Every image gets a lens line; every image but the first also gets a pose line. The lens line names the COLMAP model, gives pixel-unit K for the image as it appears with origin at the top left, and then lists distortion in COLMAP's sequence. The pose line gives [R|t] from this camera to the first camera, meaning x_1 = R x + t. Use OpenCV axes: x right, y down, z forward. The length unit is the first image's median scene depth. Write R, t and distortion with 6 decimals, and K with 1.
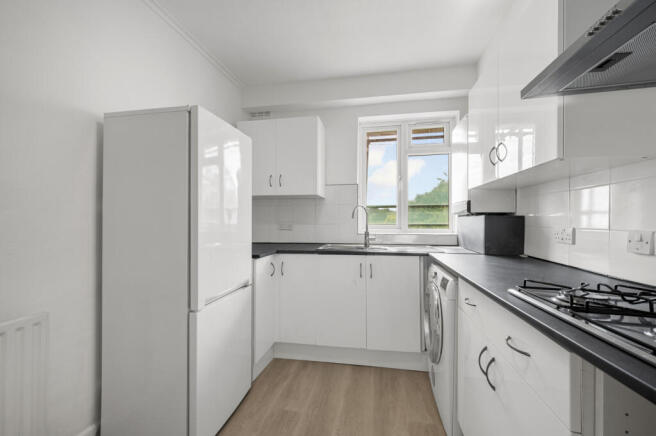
lens RADIAL K [[261.8, 0, 327.8], [0, 261.8, 215.9], [0, 0, 1]] dist [-0.000519, -0.000144]
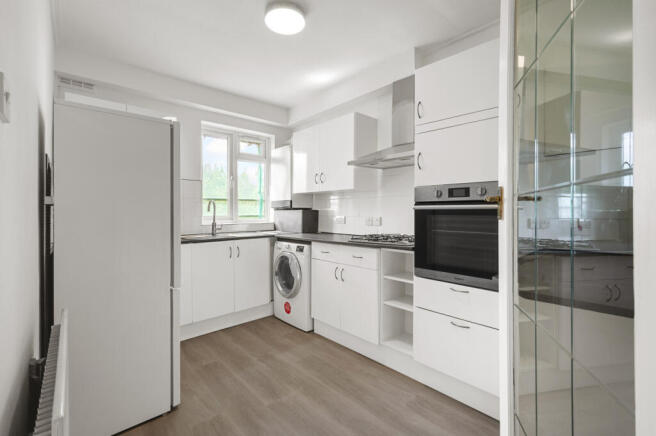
lens RADIAL K [[295.9, 0, 326.7], [0, 295.9, 206.3], [0, 0, 1]] dist [0.001516, 0.000058]
pose [[0.611201, 0.011097, 0.791397, -0.750939], [-0.012312, 0.999914, -0.004512, -0.017402], [-0.791379, -0.006986, 0.611285, -0.263207]]
